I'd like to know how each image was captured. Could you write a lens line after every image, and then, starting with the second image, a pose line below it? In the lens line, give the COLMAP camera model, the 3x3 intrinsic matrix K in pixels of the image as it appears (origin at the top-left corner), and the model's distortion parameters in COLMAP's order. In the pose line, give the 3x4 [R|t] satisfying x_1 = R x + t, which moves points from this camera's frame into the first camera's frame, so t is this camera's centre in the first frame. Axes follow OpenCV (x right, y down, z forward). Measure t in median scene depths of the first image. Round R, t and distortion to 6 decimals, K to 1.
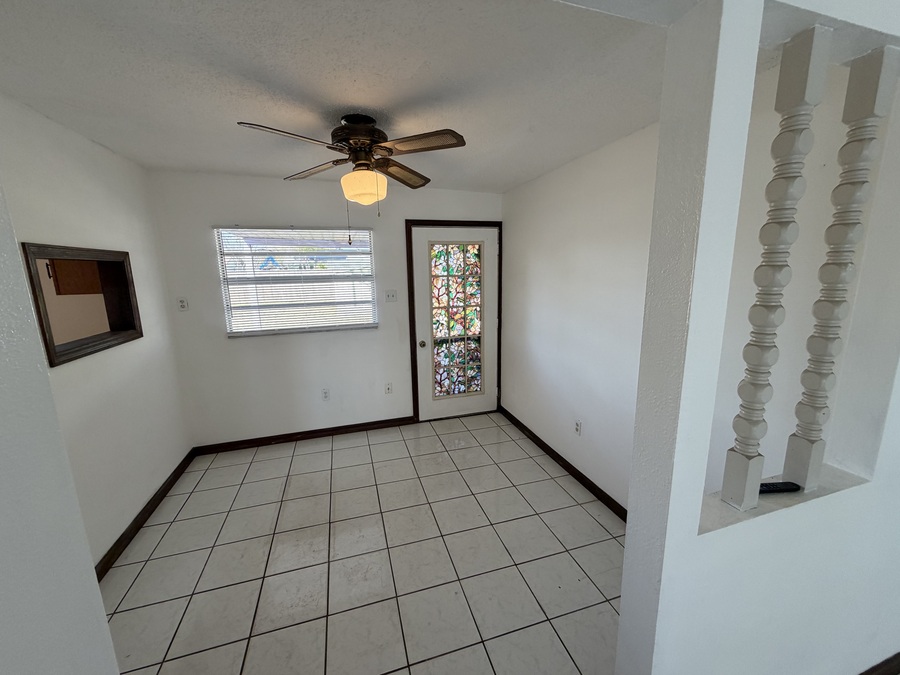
lens RADIAL K [[359.3, 0, 448.3], [0, 359.3, 336.2], [0, 0, 1]] dist [0.006762, -0.000370]
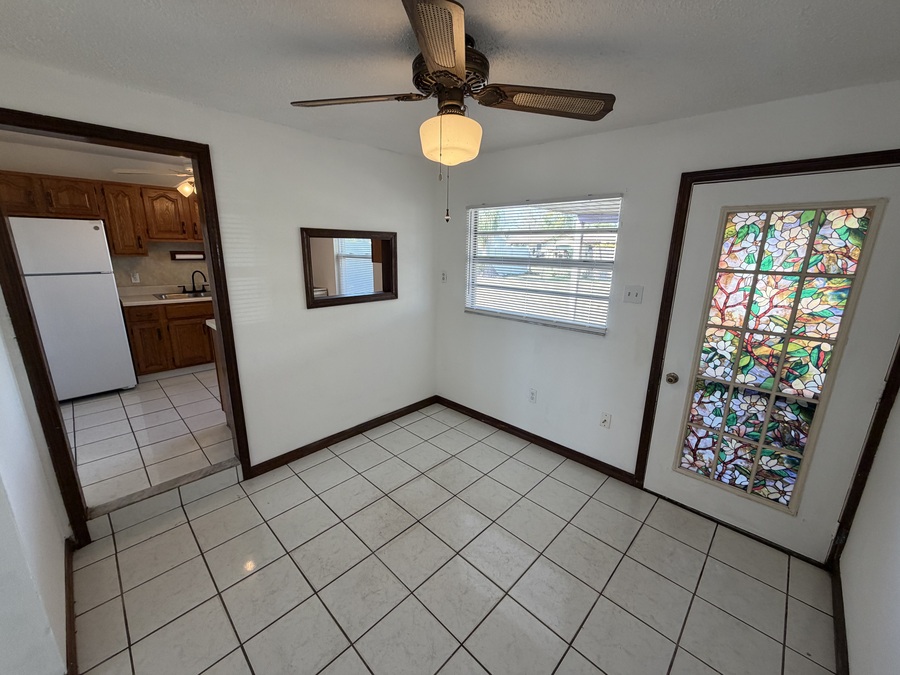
lens RADIAL K [[359.3, 0, 448.3], [0, 359.3, 336.2], [0, 0, 1]] dist [0.006762, -0.000370]
pose [[0.483294, 0.237770, -0.842551, 0.246883], [-0.185969, 0.968330, 0.166592, -0.079564], [0.855478, 0.076176, 0.512206, 0.342582]]
